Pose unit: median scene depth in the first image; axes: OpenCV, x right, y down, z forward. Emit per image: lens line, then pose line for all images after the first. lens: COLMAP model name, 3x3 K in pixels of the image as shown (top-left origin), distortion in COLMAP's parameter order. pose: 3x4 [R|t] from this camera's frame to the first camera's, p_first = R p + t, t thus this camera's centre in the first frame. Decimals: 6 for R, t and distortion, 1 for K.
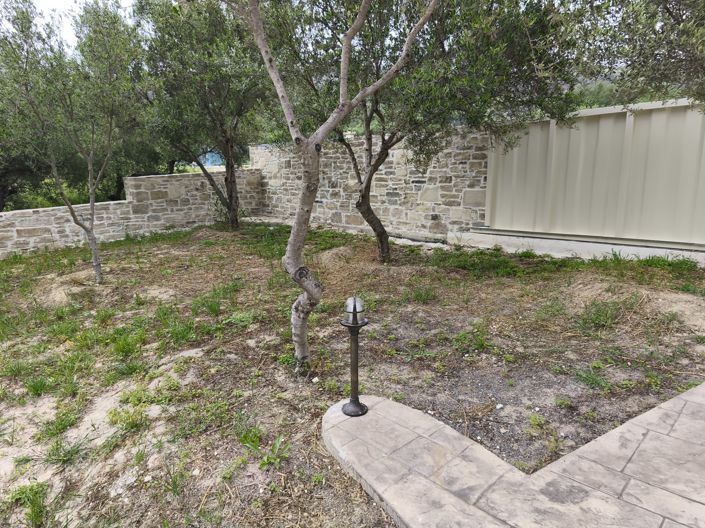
lens RADIAL K [[466.2, 0, 345.1], [0, 466.2, 267.1], [0, 0, 1]] dist [0.072359, -0.051991]
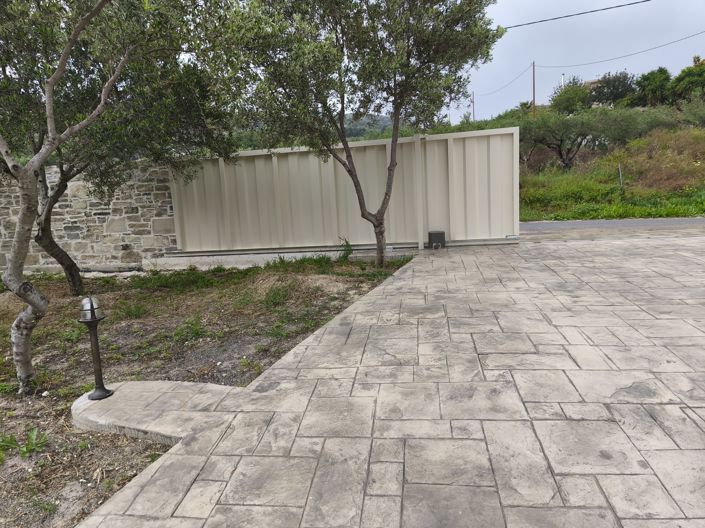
lens RADIAL K [[466.2, 0, 345.1], [0, 466.2, 267.1], [0, 0, 1]] dist [0.072359, -0.051991]
pose [[0.793014, -0.116525, 0.597956, -0.074590], [0.159321, 0.987045, -0.018946, 0.048310], [-0.588001, 0.110291, 0.801305, -0.152024]]
